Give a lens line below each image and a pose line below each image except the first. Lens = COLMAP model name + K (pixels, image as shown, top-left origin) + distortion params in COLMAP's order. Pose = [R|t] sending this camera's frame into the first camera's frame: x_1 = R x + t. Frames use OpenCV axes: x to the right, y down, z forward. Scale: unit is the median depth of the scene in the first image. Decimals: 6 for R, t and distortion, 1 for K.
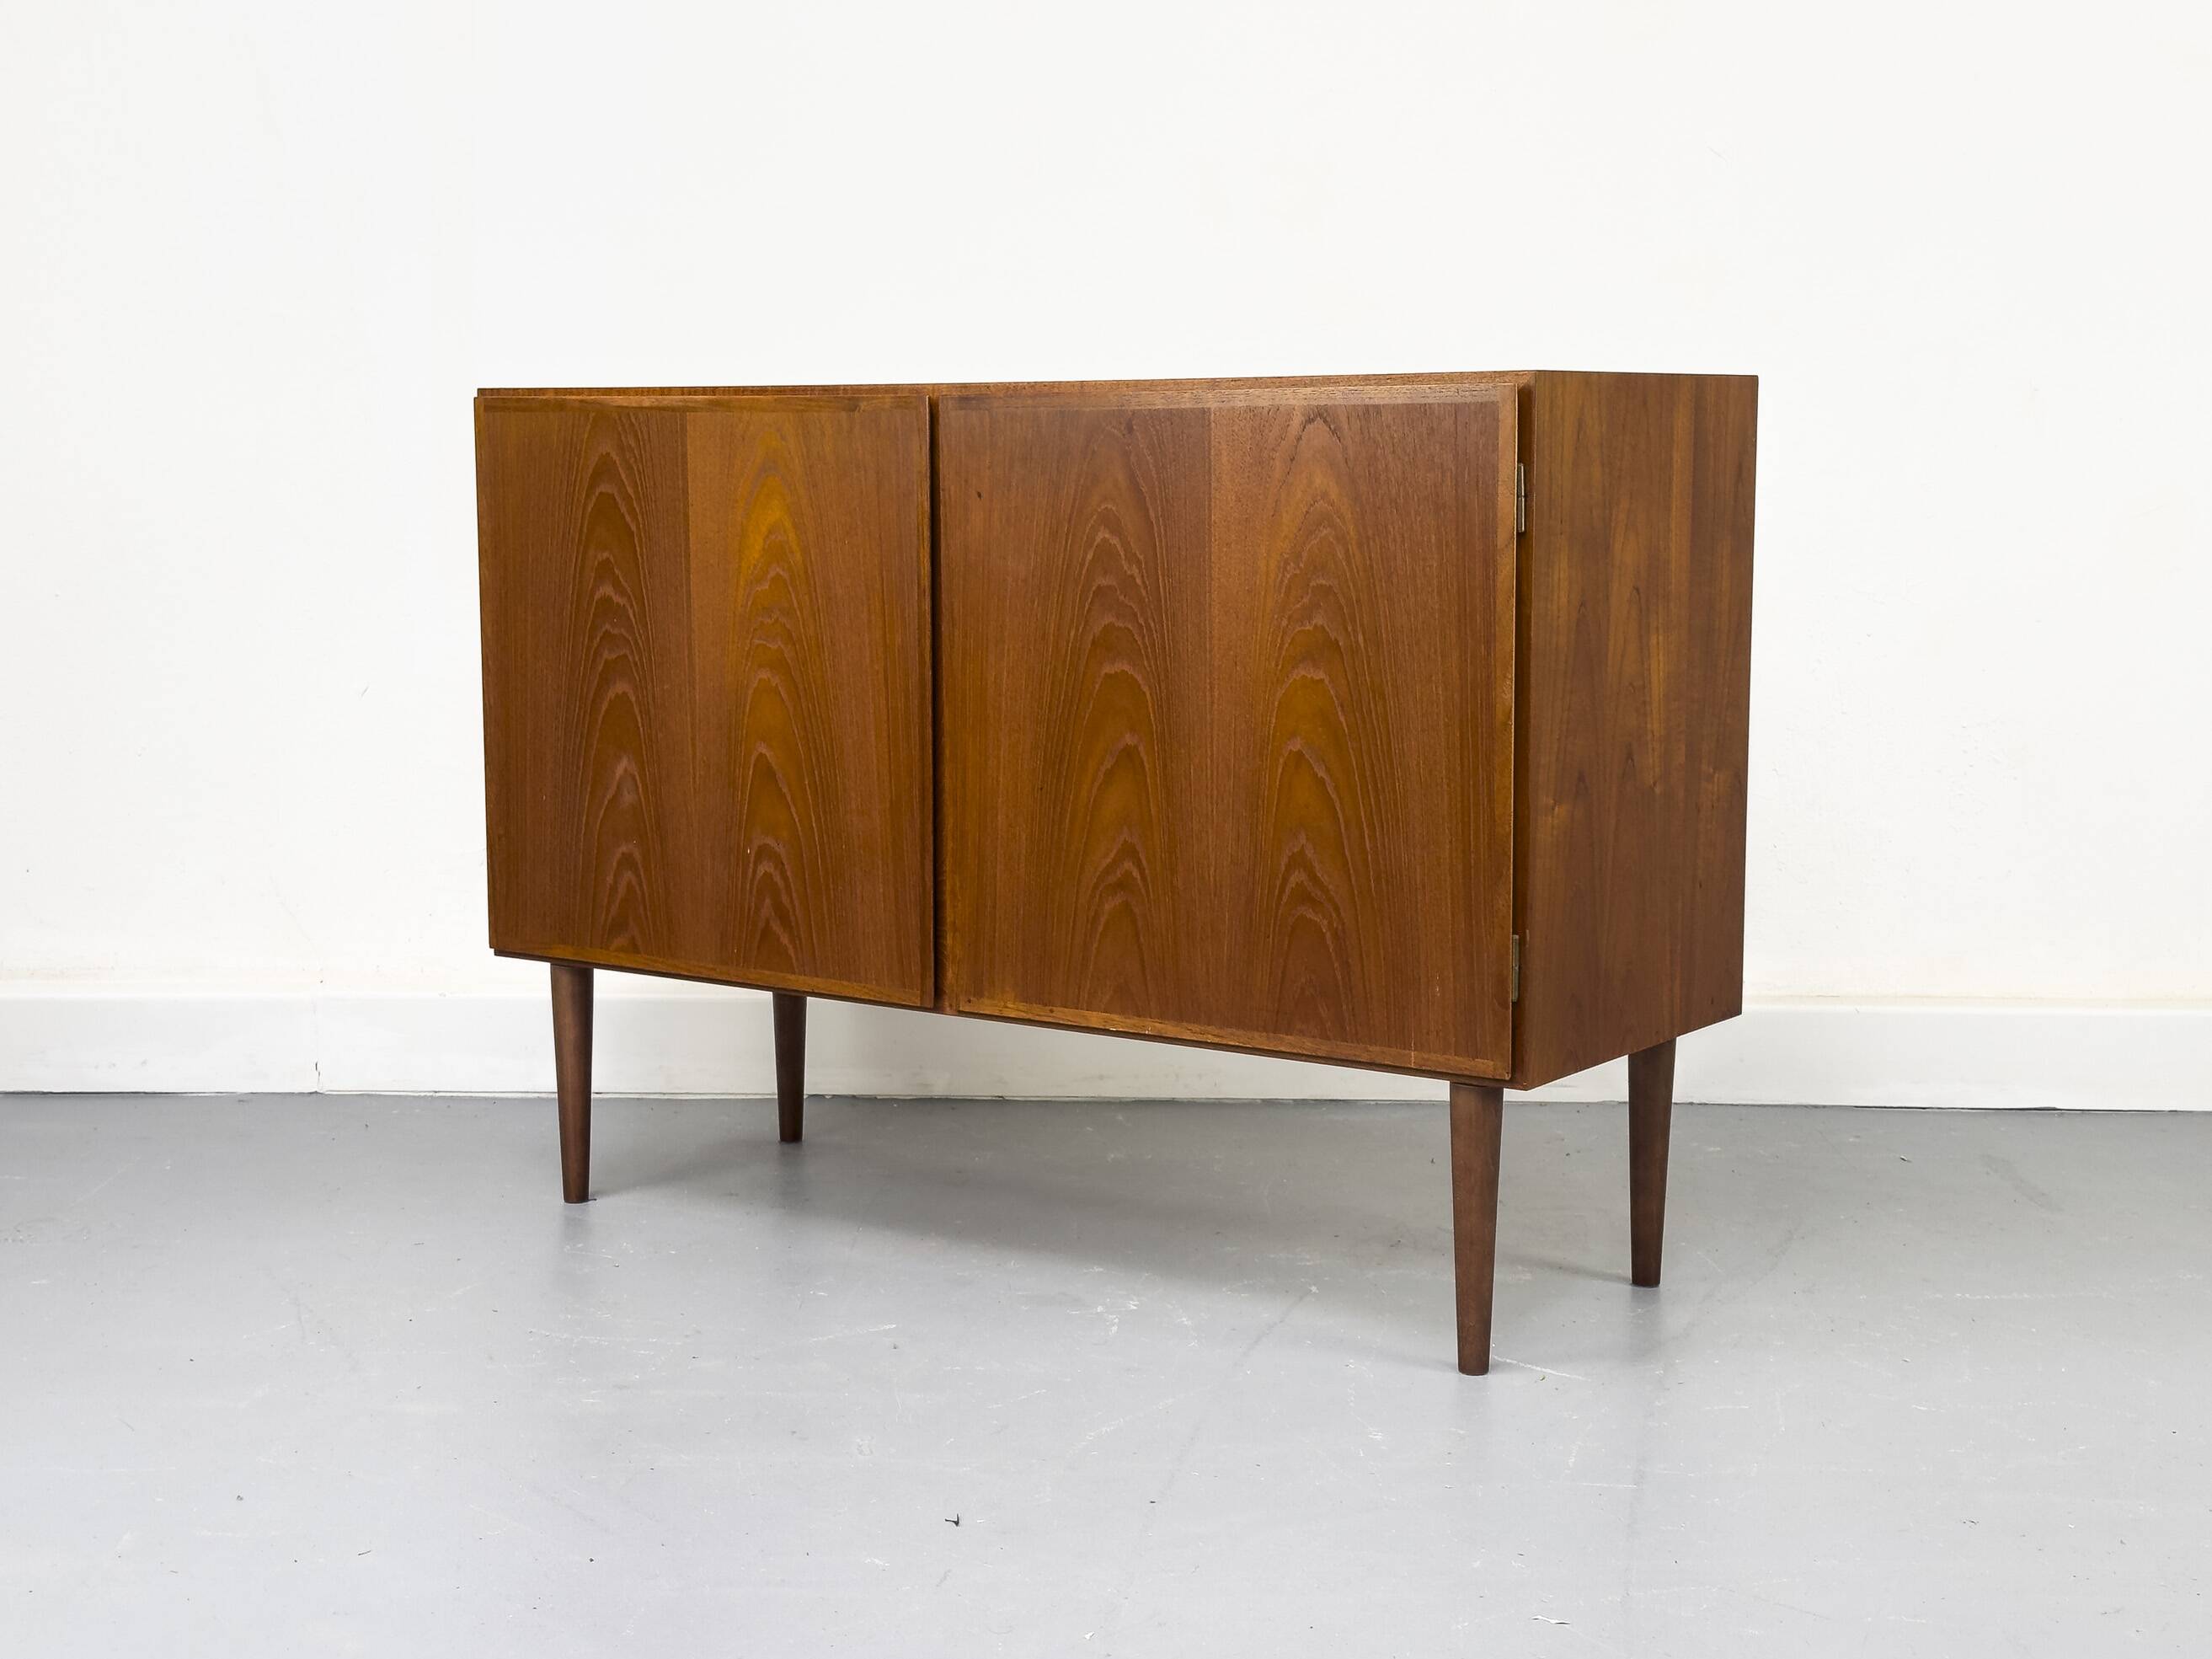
lens RADIAL K [[3075.3, 0, 1125.2], [0, 3075.3, 820.6], [0, 0, 1]] dist [0.115813, 0.000000]
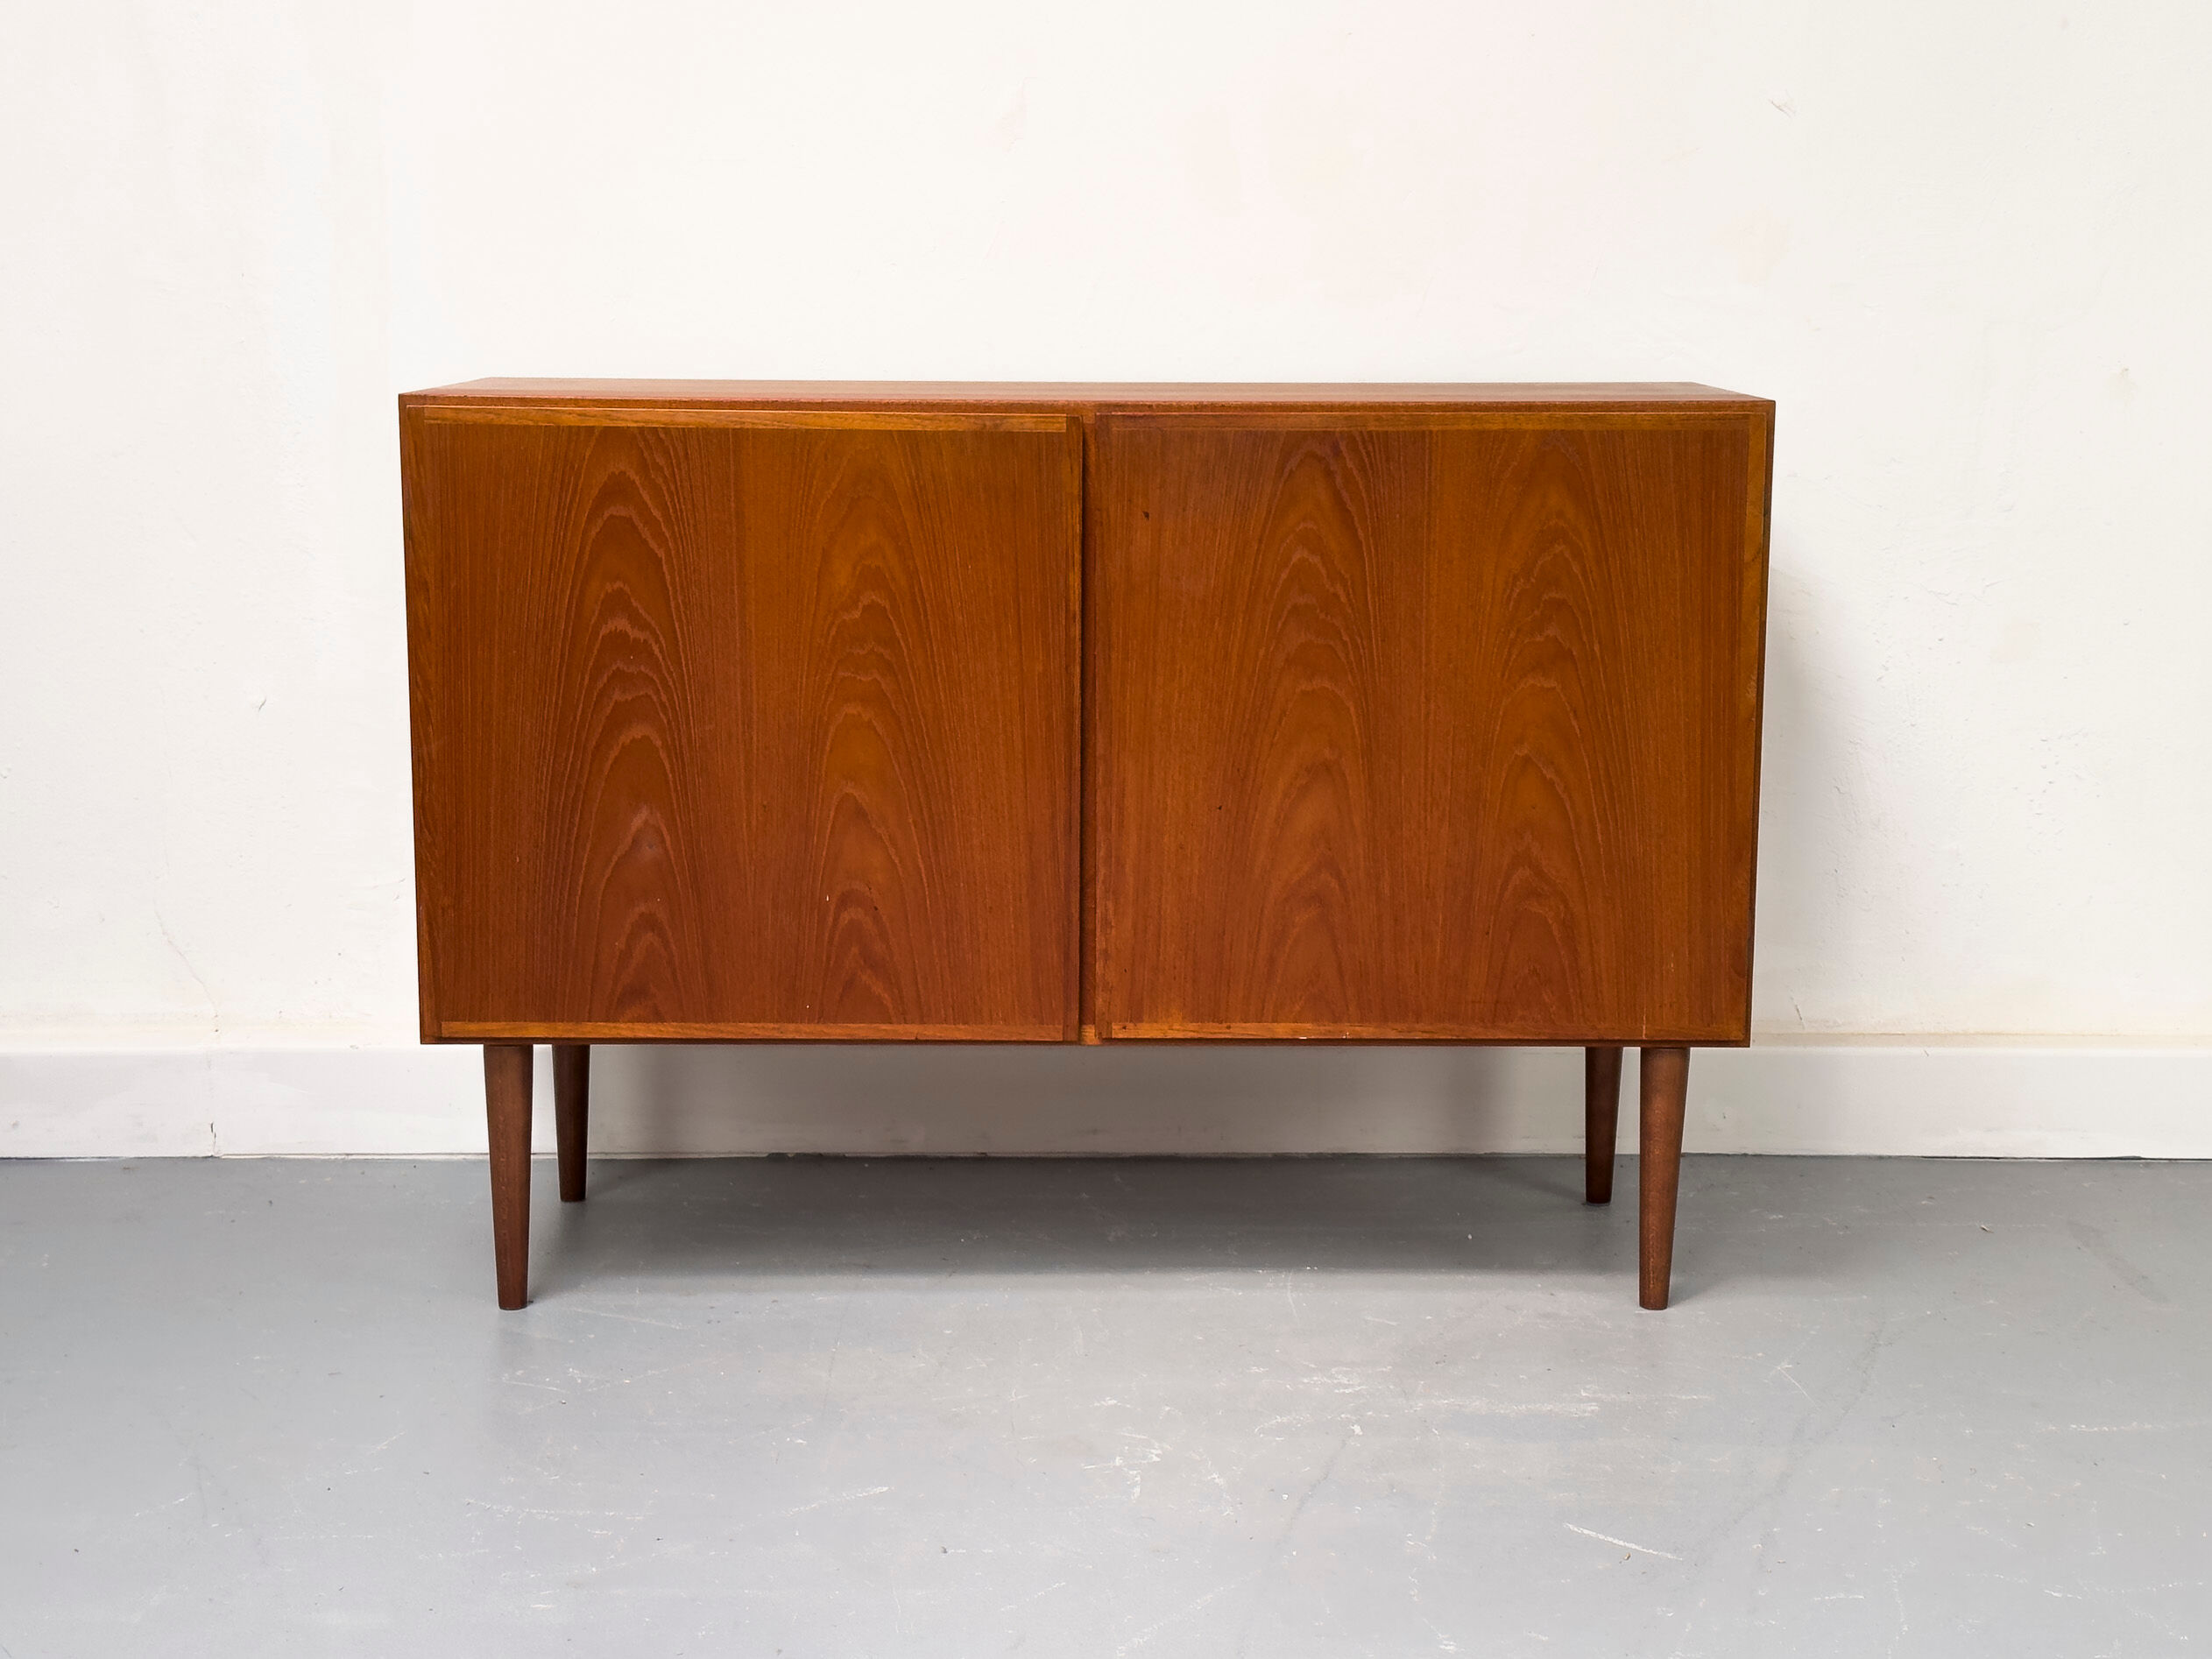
lens RADIAL K [[3245.8, 0, 1148.0], [0, 3245.8, 810.6], [0, 0, 1]] dist [0.102257, 0.000000]
pose [[0.811180, -0.093131, 0.577333, -0.659231], [0.064173, 0.995452, 0.070412, -0.086078], [-0.581264, -0.020068, 0.813467, 0.159527]]
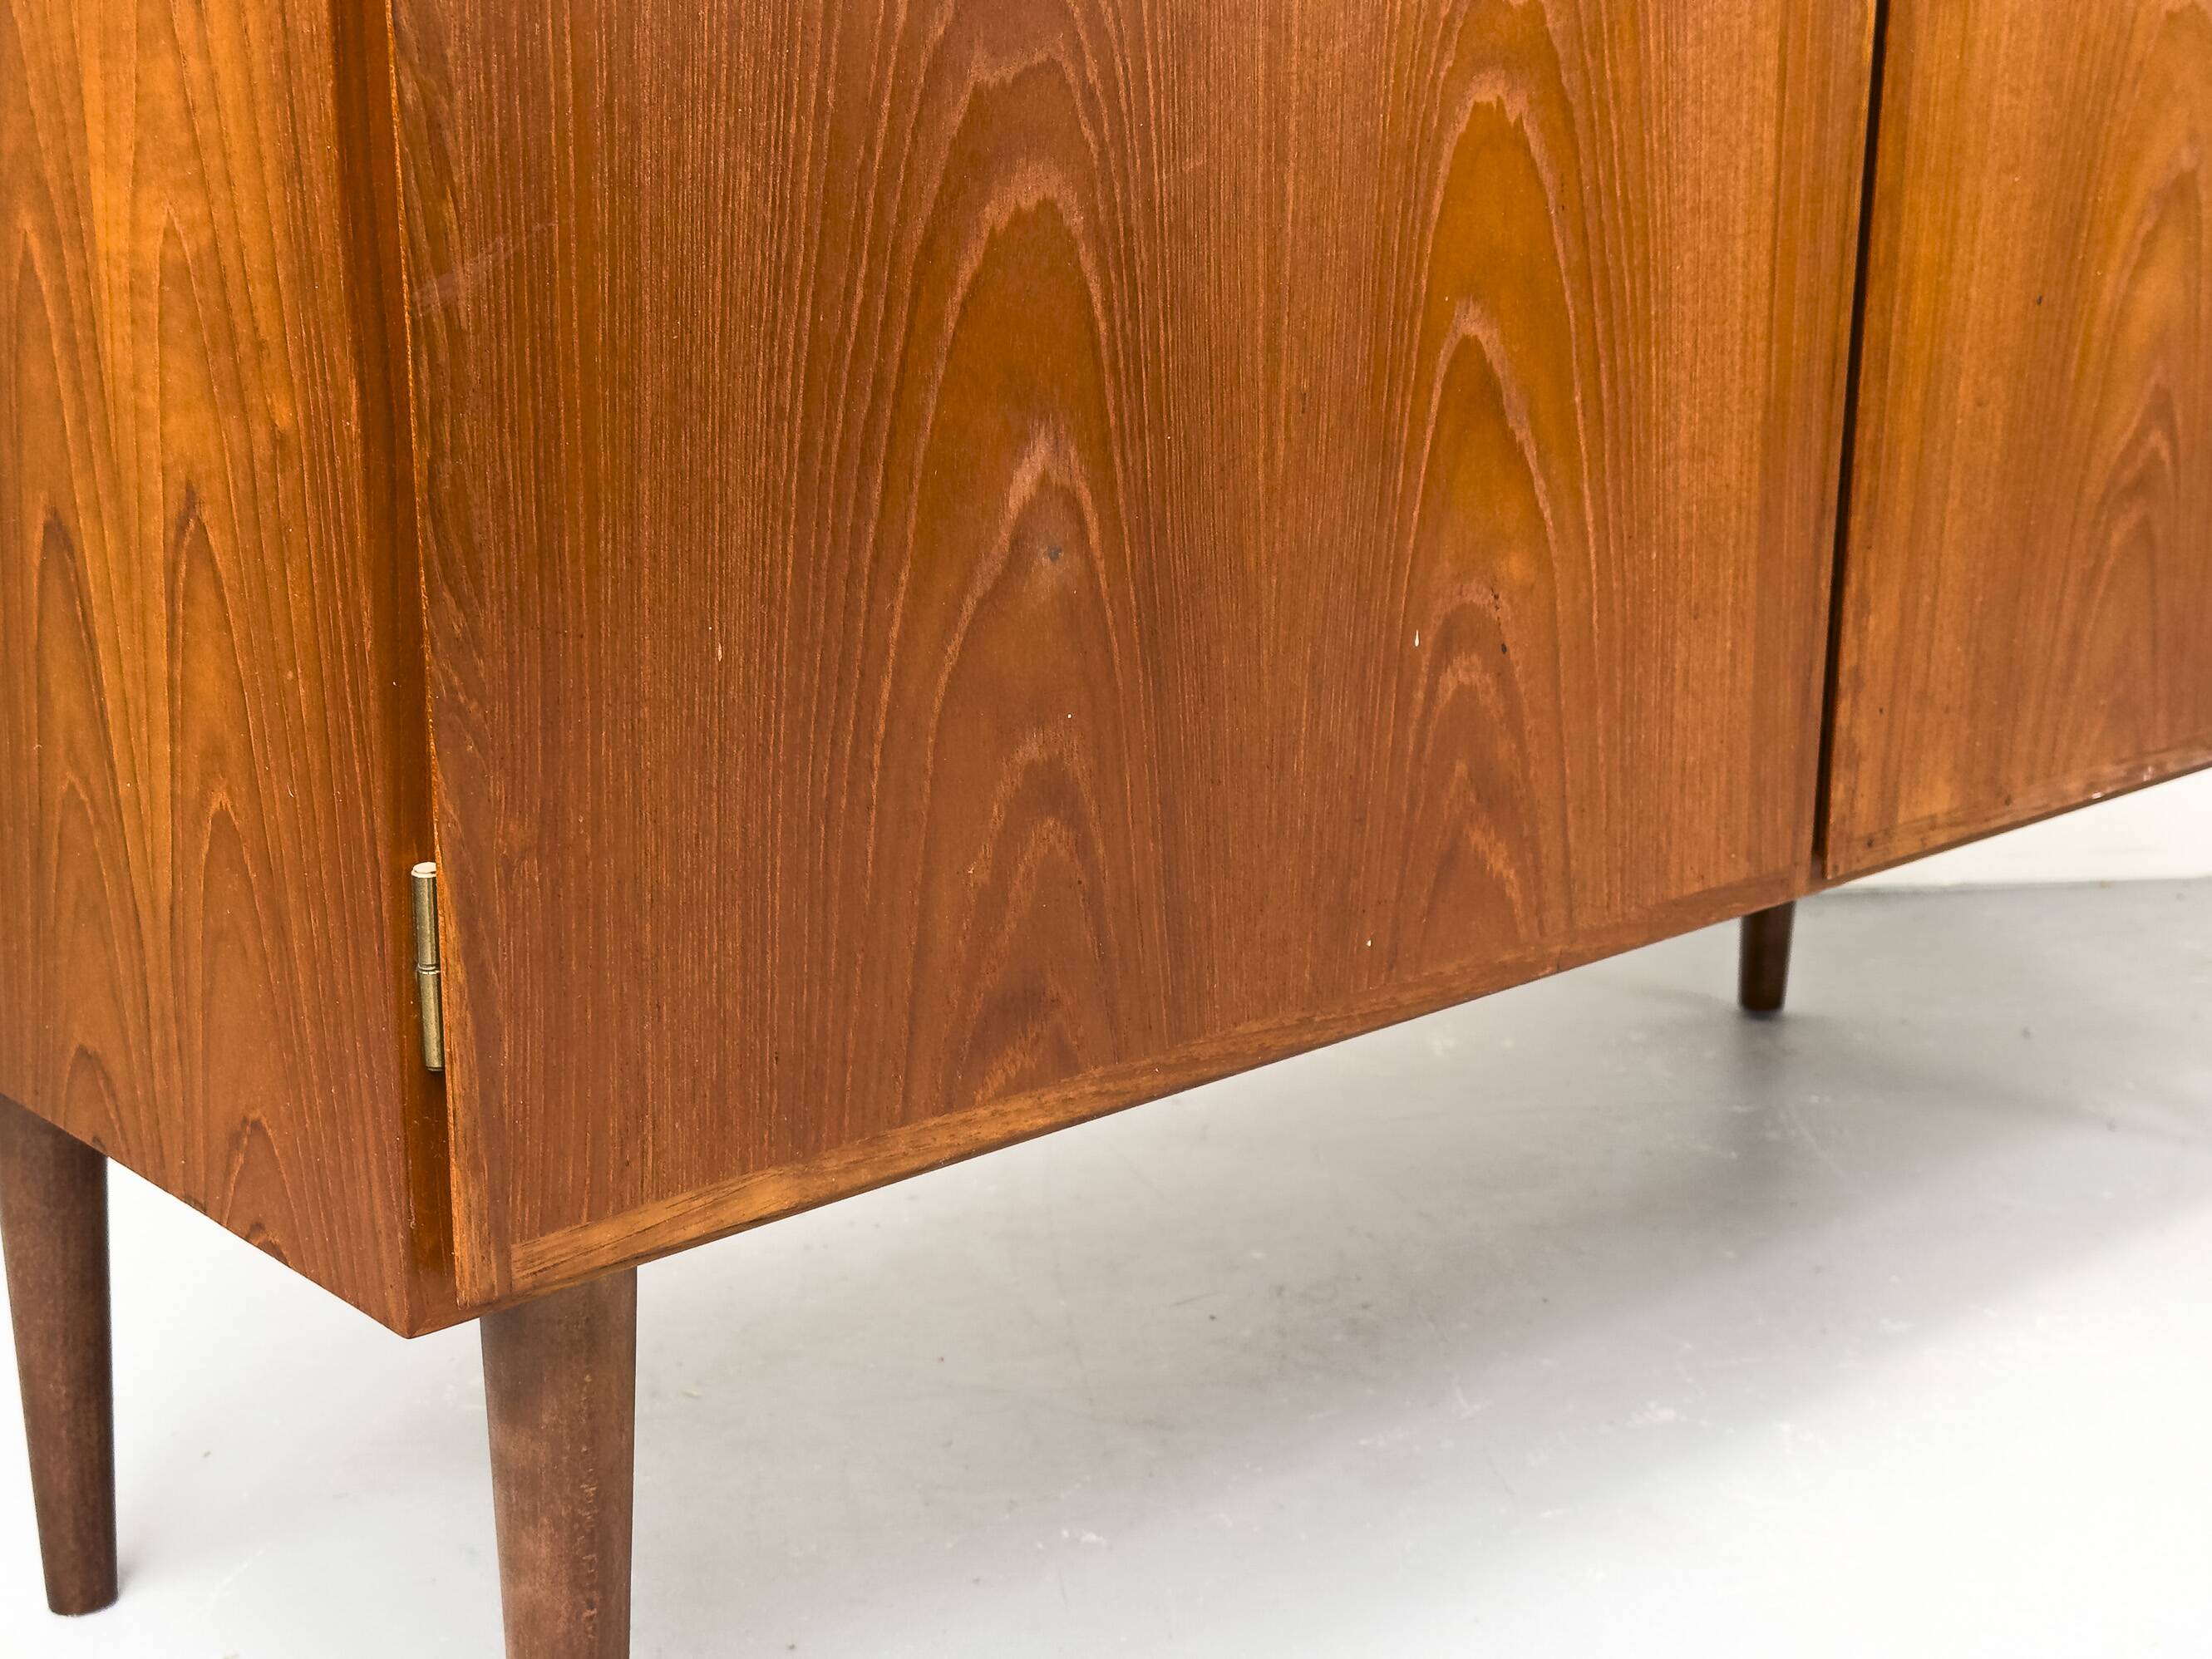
lens RADIAL K [[3074.7, 0, 1083.6], [0, 3074.7, 826.3], [0, 0, 1]] dist [0.115813, 0.000000]
pose [[0.227834, -0.256286, 0.939366, -0.490482], [0.117331, 0.964935, 0.234805, -0.058266], [-0.966605, 0.056720, 0.249915, 1.033794]]
